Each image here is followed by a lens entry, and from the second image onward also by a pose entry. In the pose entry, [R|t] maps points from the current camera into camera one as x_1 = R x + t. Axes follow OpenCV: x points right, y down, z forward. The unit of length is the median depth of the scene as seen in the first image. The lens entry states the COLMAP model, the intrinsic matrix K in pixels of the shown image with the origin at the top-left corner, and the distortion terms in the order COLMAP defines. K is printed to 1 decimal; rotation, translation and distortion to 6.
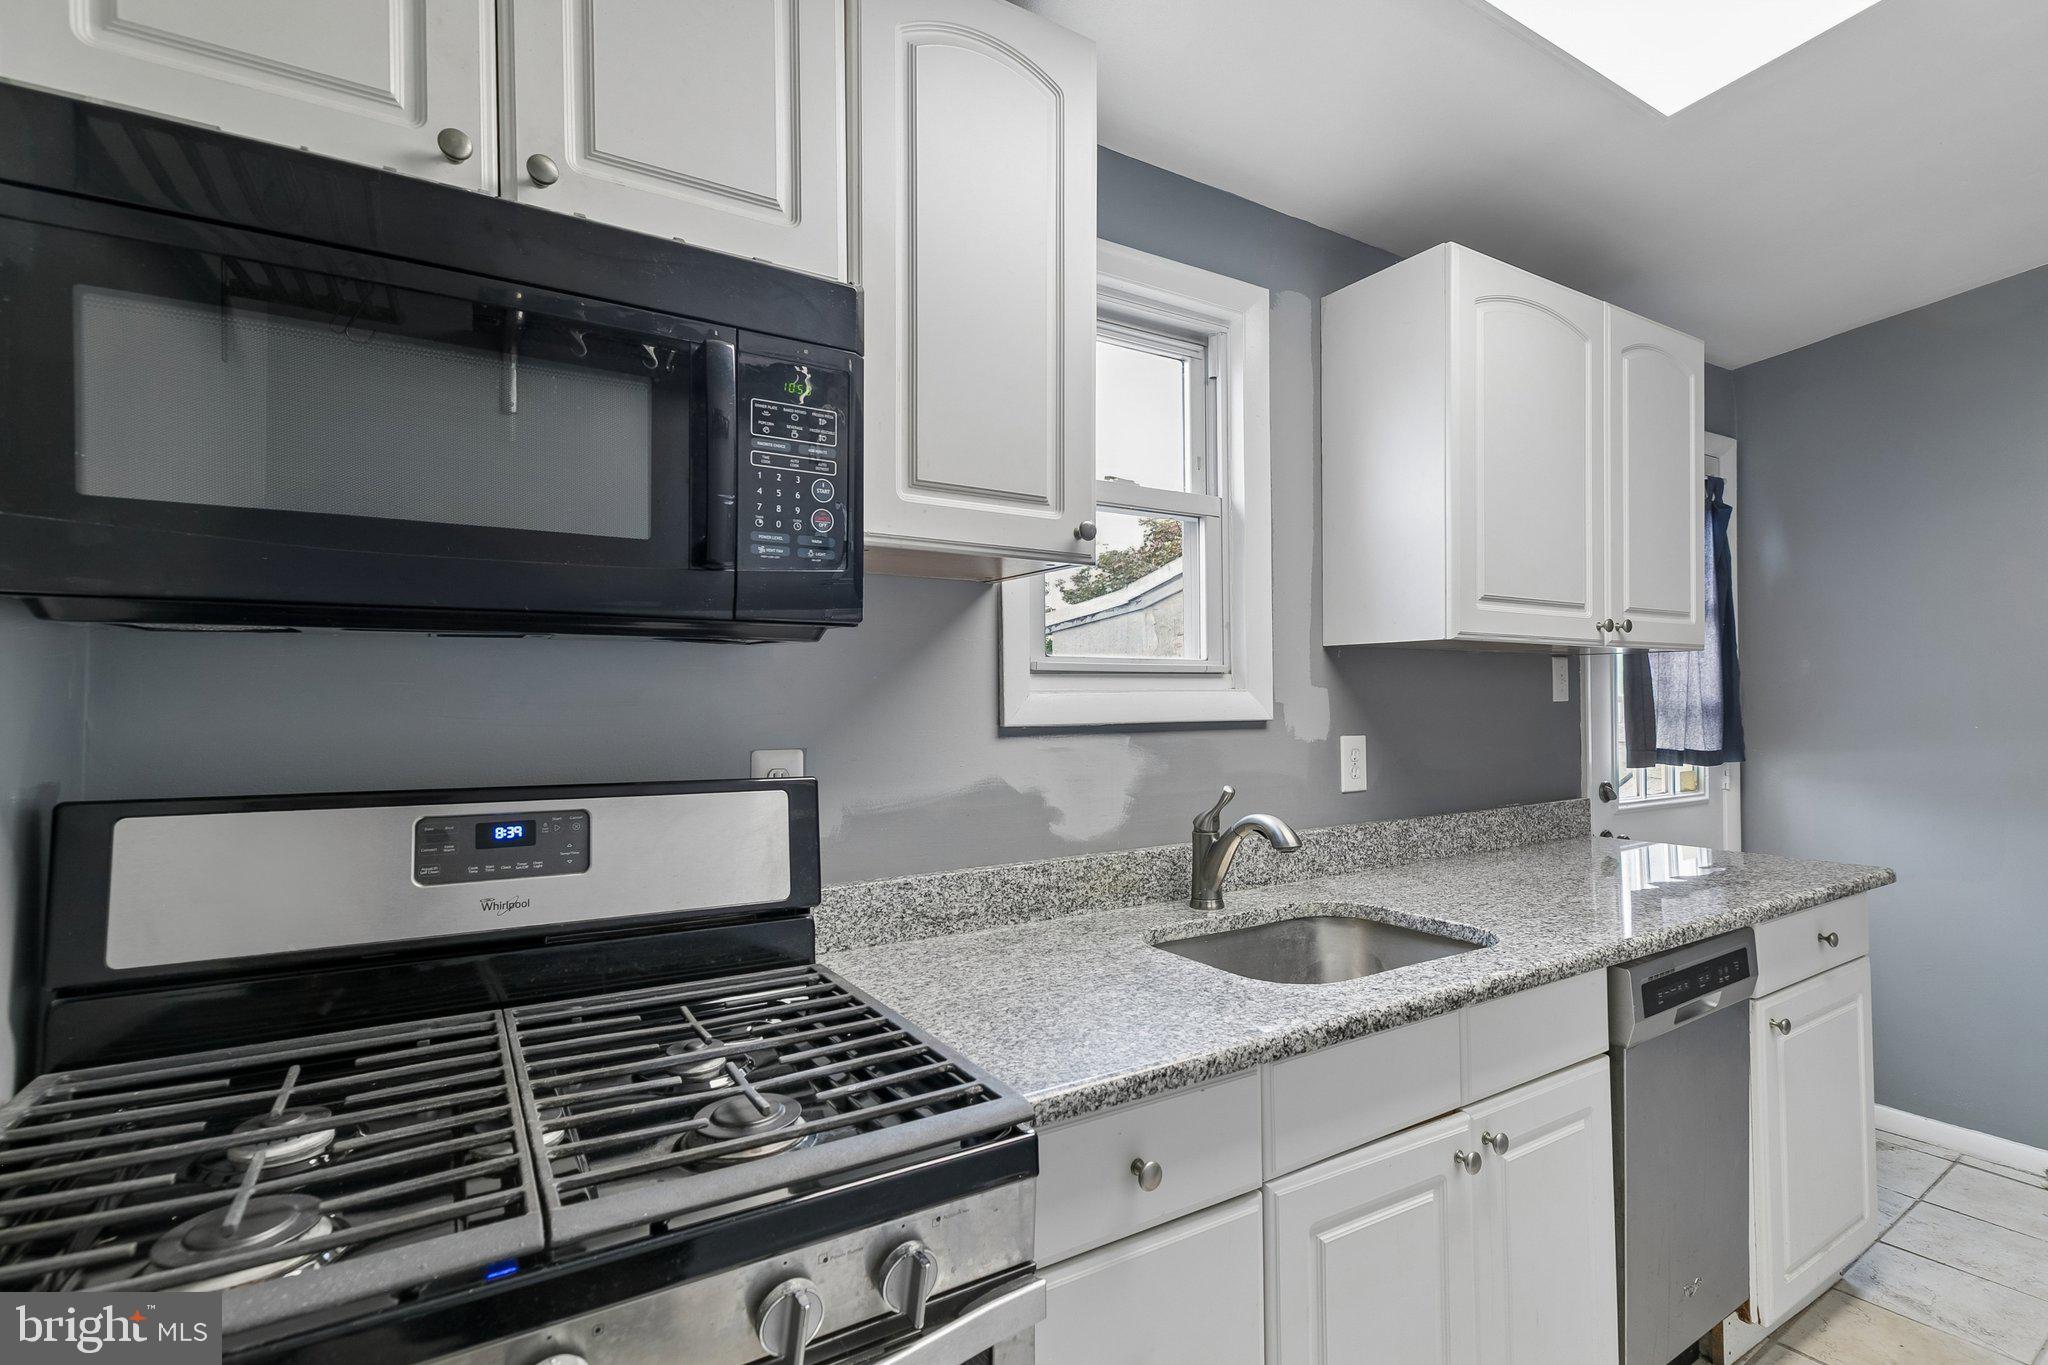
lens RADIAL K [[945.6, 0, 1016.7], [0, 945.6, 693.2], [0, 0, 1]] dist [0.007097, -0.000086]
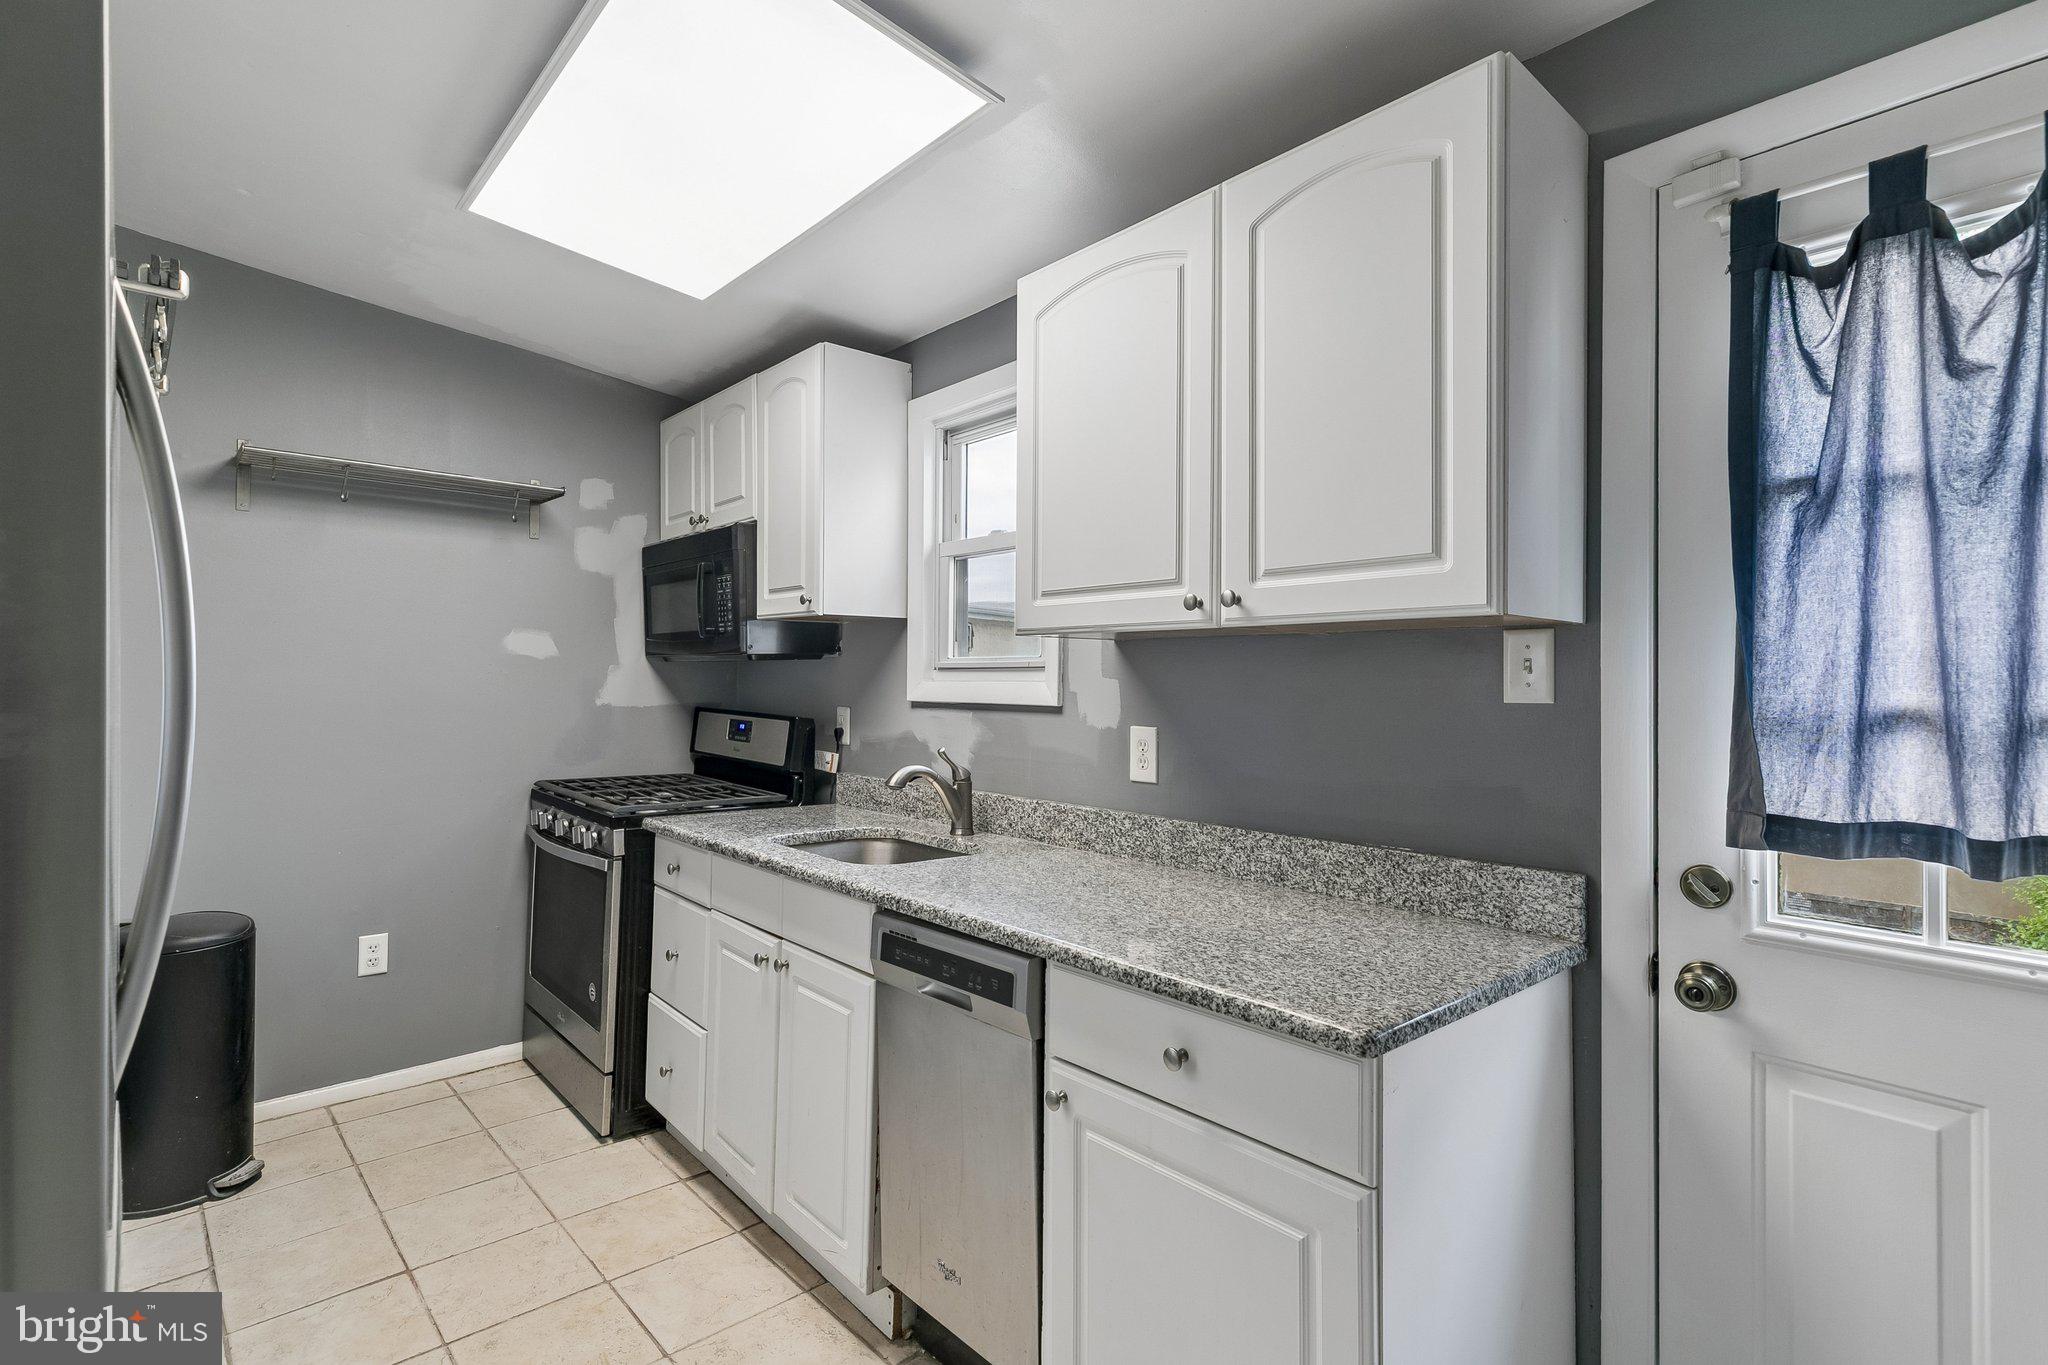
lens RADIAL K [[945.6, 0, 1004.1], [0, 945.6, 670.8], [0, 0, 1]] dist [0.007097, -0.000086]
pose [[0.162335, -0.007336, -0.986708, 1.327742], [-0.005813, 0.999948, -0.008390, -0.005123], [0.986719, 0.007098, 0.162284, 0.689172]]
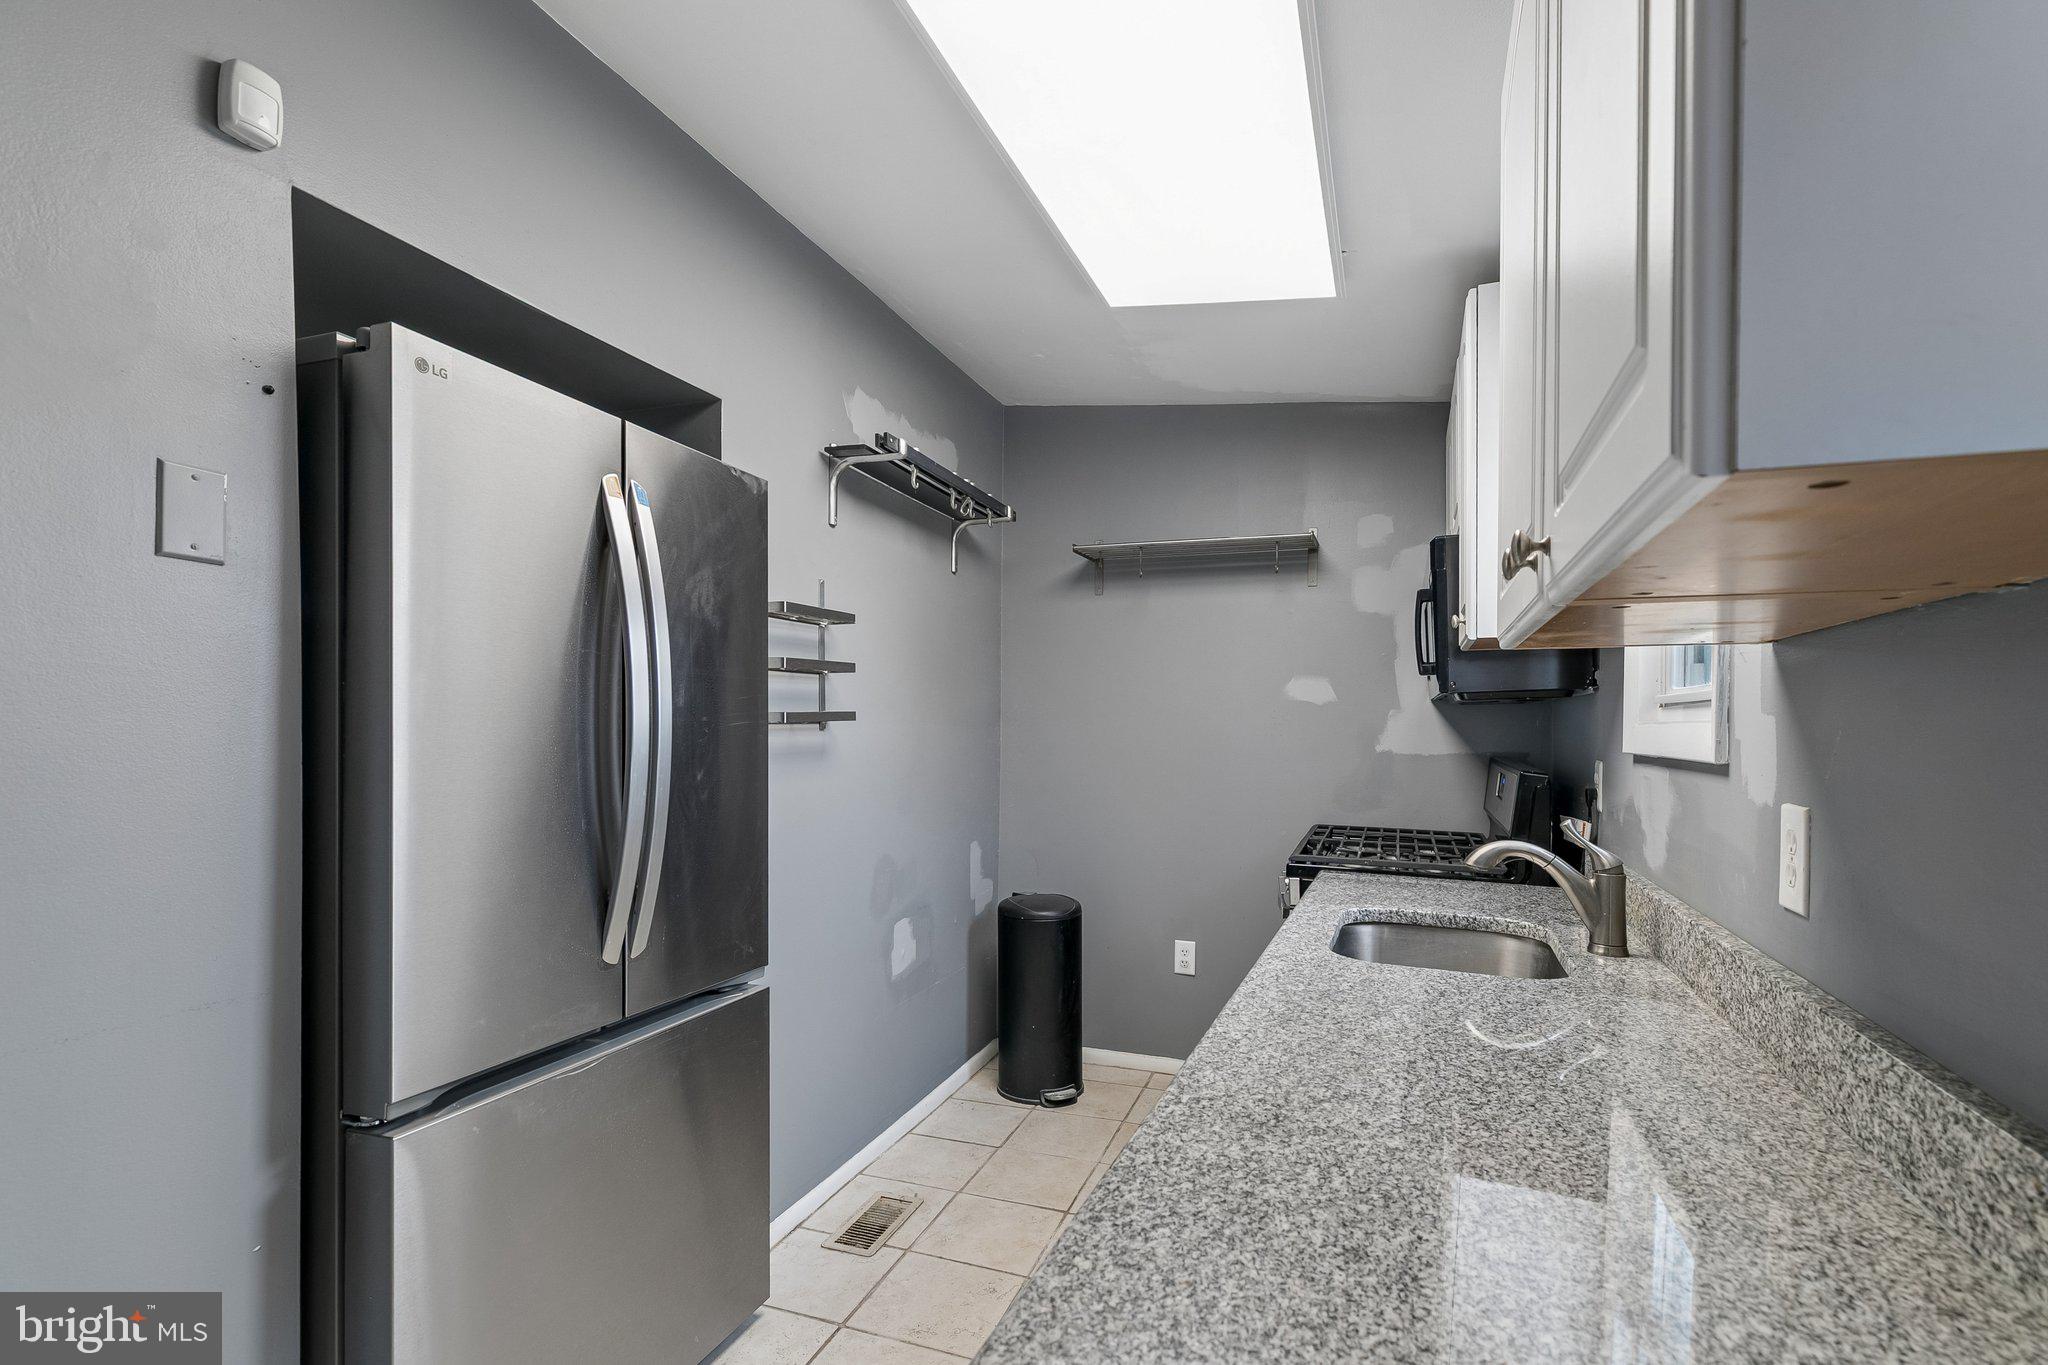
lens RADIAL K [[945.6, 0, 992.6], [0, 945.6, 732.6], [0, 0, 1]] dist [0.007097, -0.000086]
pose [[-0.781653, 0.001563, -0.623711, 1.039932], [-0.005819, 0.999935, 0.009798, 0.002055], [0.623686, 0.011288, -0.781593, 1.129811]]
